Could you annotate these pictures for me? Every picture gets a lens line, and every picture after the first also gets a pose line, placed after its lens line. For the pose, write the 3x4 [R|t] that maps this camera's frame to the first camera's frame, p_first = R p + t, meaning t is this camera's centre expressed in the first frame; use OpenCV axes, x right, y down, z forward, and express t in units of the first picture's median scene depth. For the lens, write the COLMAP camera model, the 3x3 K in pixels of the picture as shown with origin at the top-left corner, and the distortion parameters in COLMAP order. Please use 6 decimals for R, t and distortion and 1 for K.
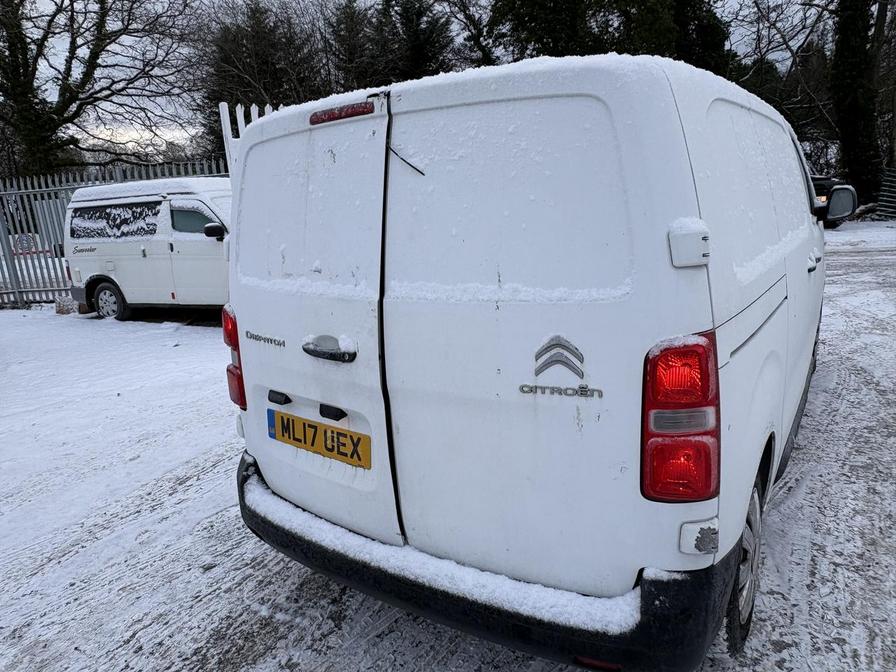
lens RADIAL K [[593.4, 0, 447.1], [0, 593.4, 342.4], [0, 0, 1]] dist [-0.000520, 0.001834]
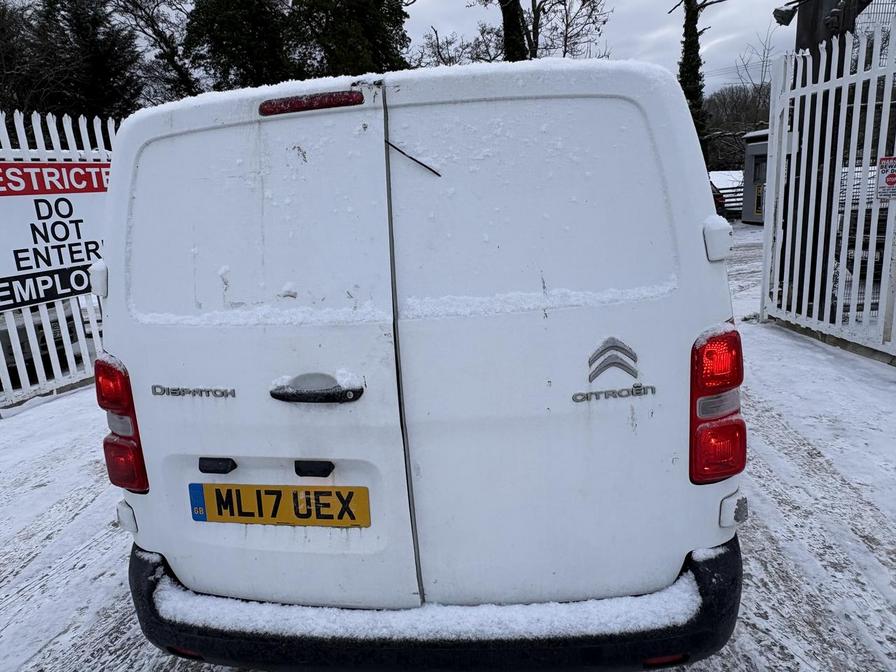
lens RADIAL K [[593.4, 0, 447.1], [0, 593.4, 342.4], [0, 0, 1]] dist [-0.000520, 0.001834]
pose [[0.890206, -0.105539, 0.443164, -0.381198], [0.125580, 0.991954, -0.016028, -0.016994], [-0.437907, 0.069921, 0.896297, 0.185463]]
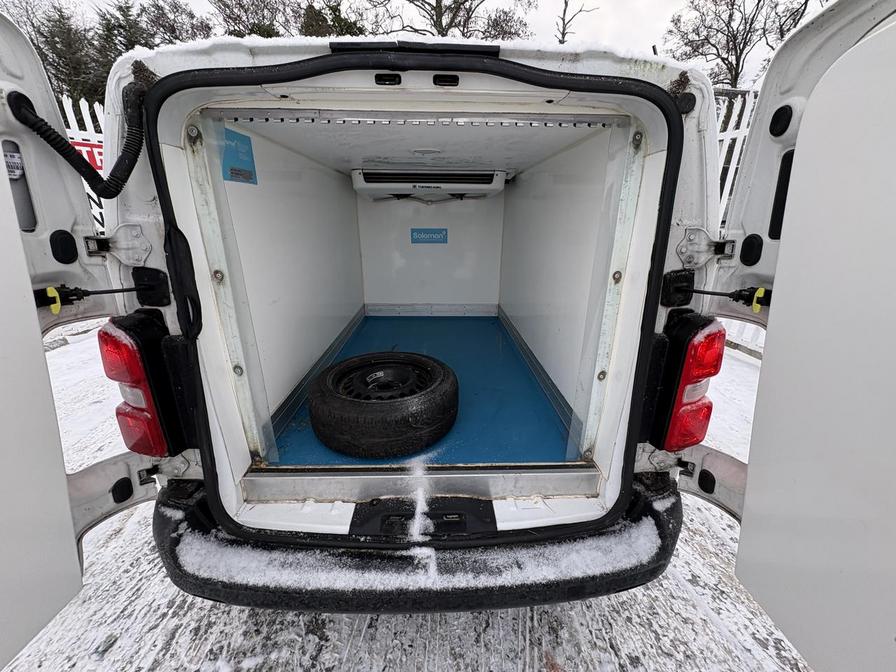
lens RADIAL K [[352.7, 0, 448.0], [0, 352.7, 336.0], [0, 0, 1]] dist [-0.005299, 0.000496]
pose [[0.818167, -0.130454, 0.559986, -0.332619], [0.079720, 0.990252, 0.114213, -0.080168], [-0.569427, -0.048803, 0.820592, 0.520469]]
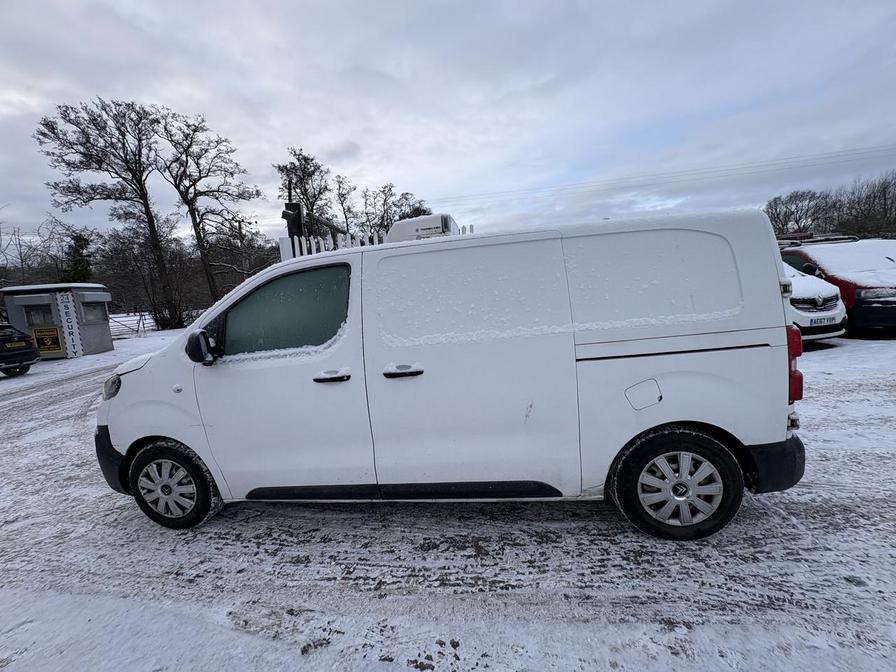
lens RADIAL K [[352.7, 0, 448.0], [0, 352.7, 336.0], [0, 0, 1]] dist [-0.005299, 0.000496]
pose [[-0.404186, -0.025845, 0.914312, -0.958010], [0.328687, 0.928727, 0.171554, -0.534702], [-0.853580, 0.369862, -0.366884, 2.415308]]
